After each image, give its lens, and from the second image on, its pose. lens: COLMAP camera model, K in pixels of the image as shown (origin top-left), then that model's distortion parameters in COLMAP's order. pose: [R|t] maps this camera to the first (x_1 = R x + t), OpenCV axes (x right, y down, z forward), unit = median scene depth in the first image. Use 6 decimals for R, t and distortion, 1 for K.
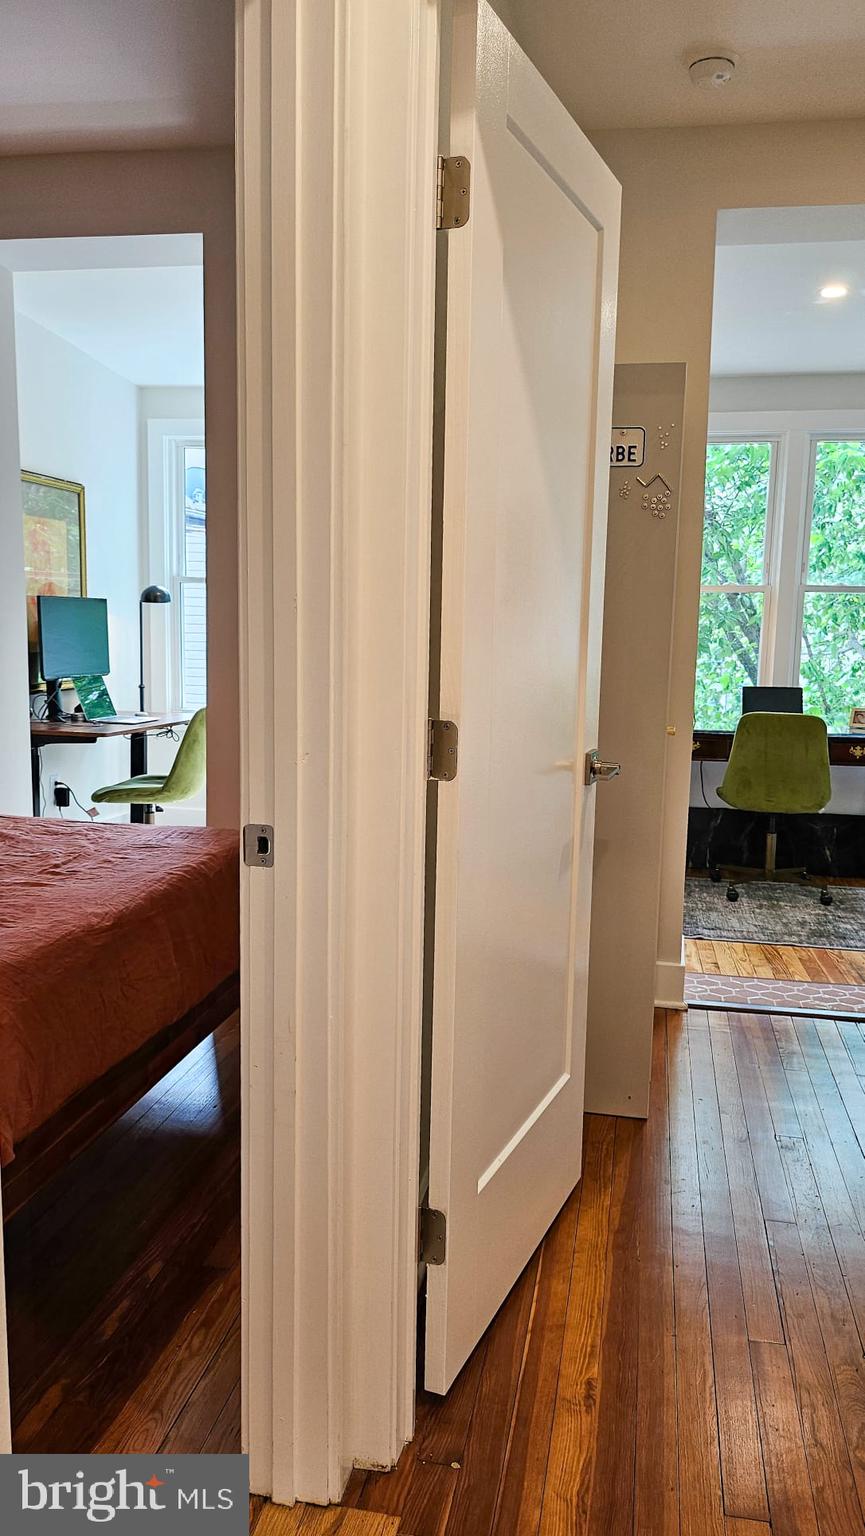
lens RADIAL K [[1140.8, 0, 439.1], [0, 1140.8, 766.0], [0, 0, 1]] dist [0.034029, 0.001141]
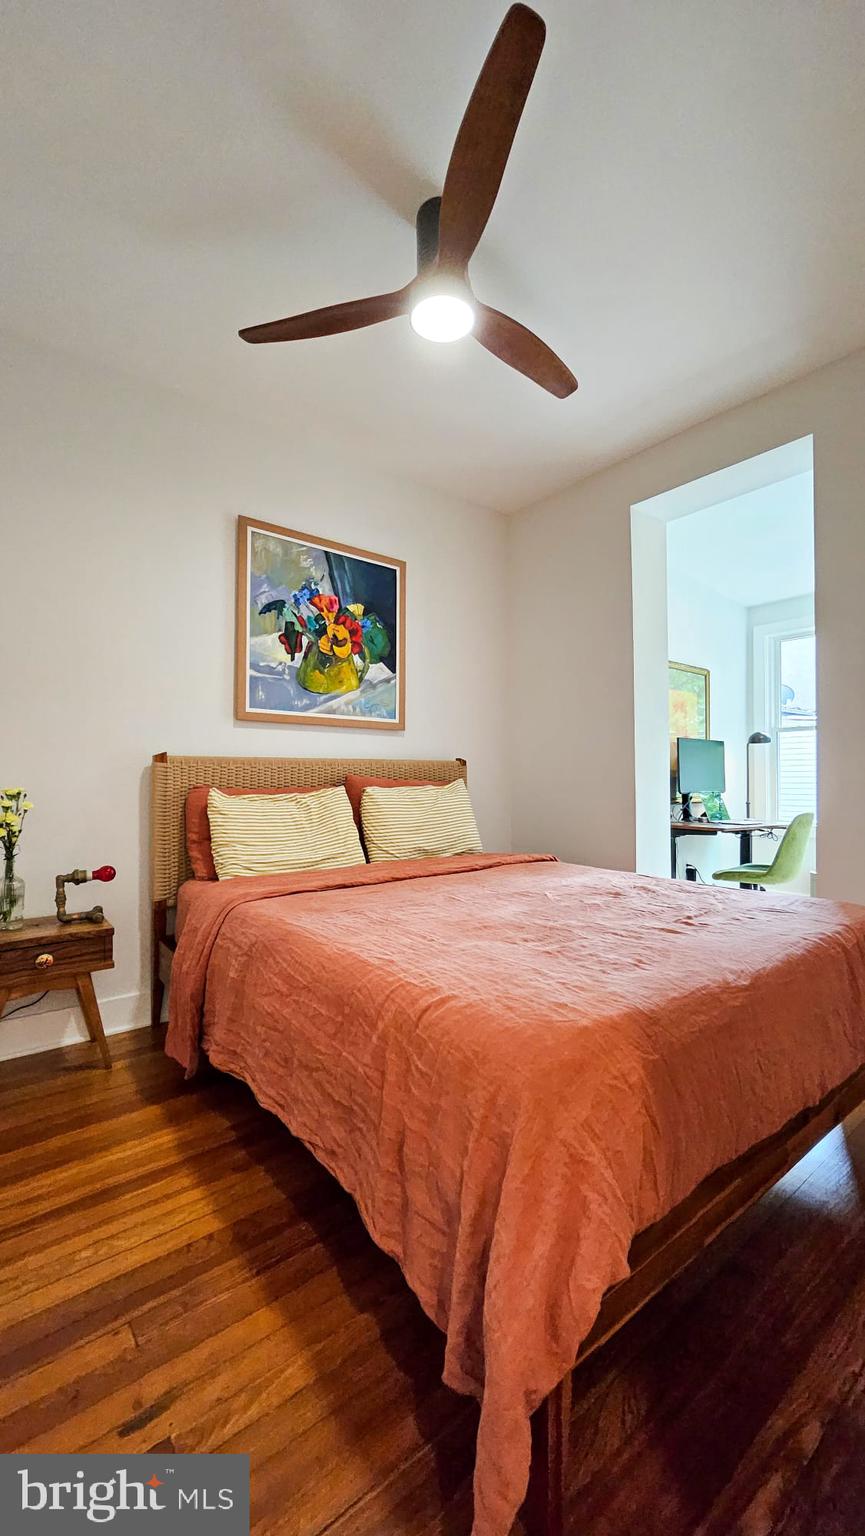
lens RADIAL K [[625.4, 0, 438.9], [0, 625.4, 764.2], [0, 0, 1]] dist [-0.002804, -0.000017]
pose [[0.766218, -0.033967, -0.641682, -0.059186], [-0.068869, 0.988509, -0.134562, 0.018290], [0.638879, 0.147296, 0.755074, 0.170426]]
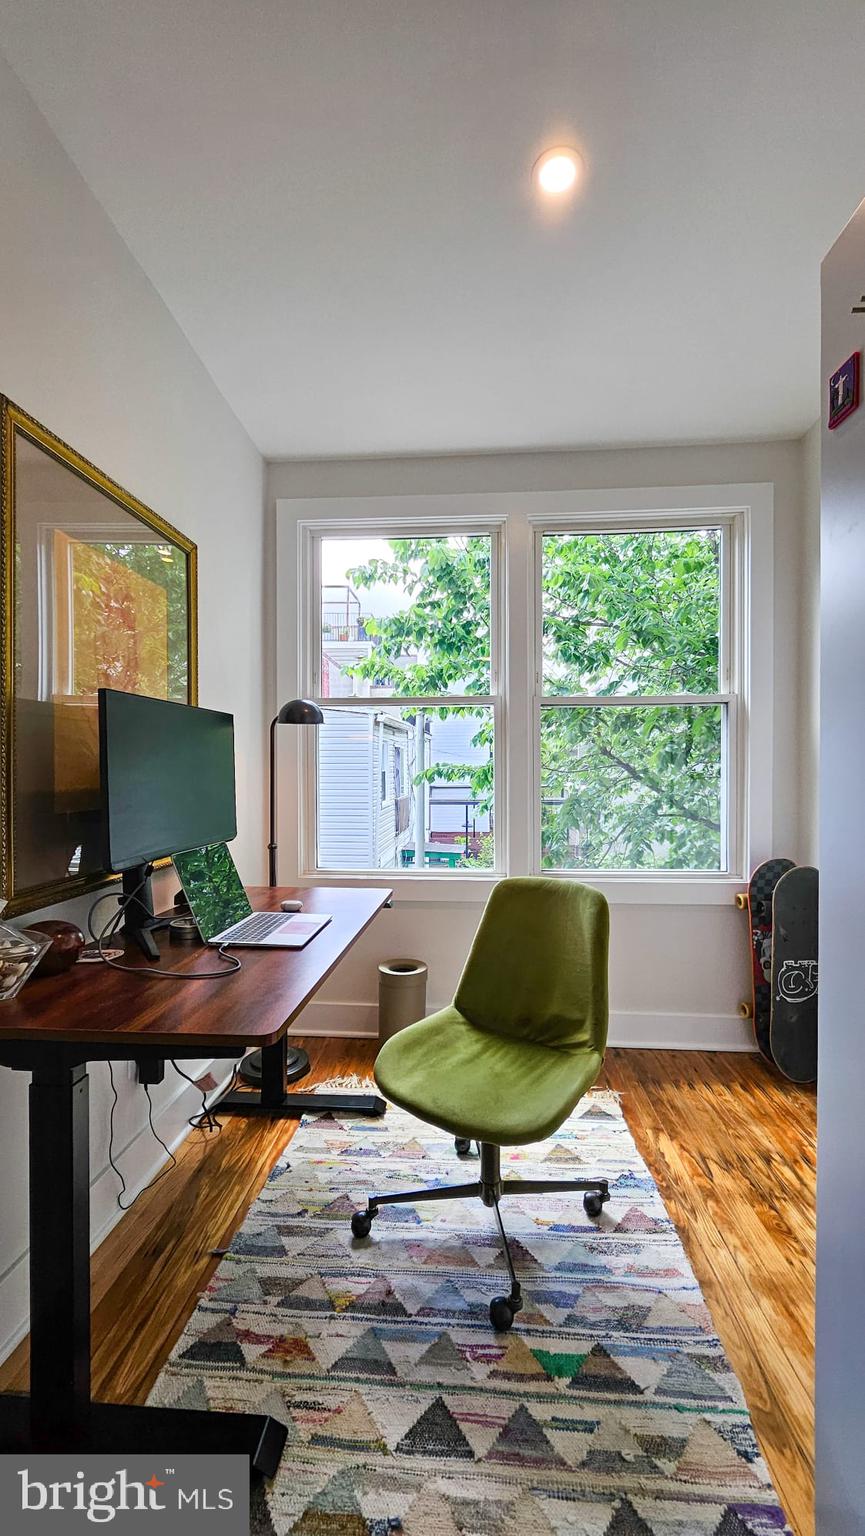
lens RADIAL K [[640.3, 0, 430.1], [0, 640.3, 771.8], [0, 0, 1]] dist [0.000605, 0.000076]
pose [[0.996845, -0.025099, 0.075307, -0.223542], [0.034150, 0.992013, -0.121428, -0.074417], [-0.071657, 0.123617, 0.989739, 0.698035]]
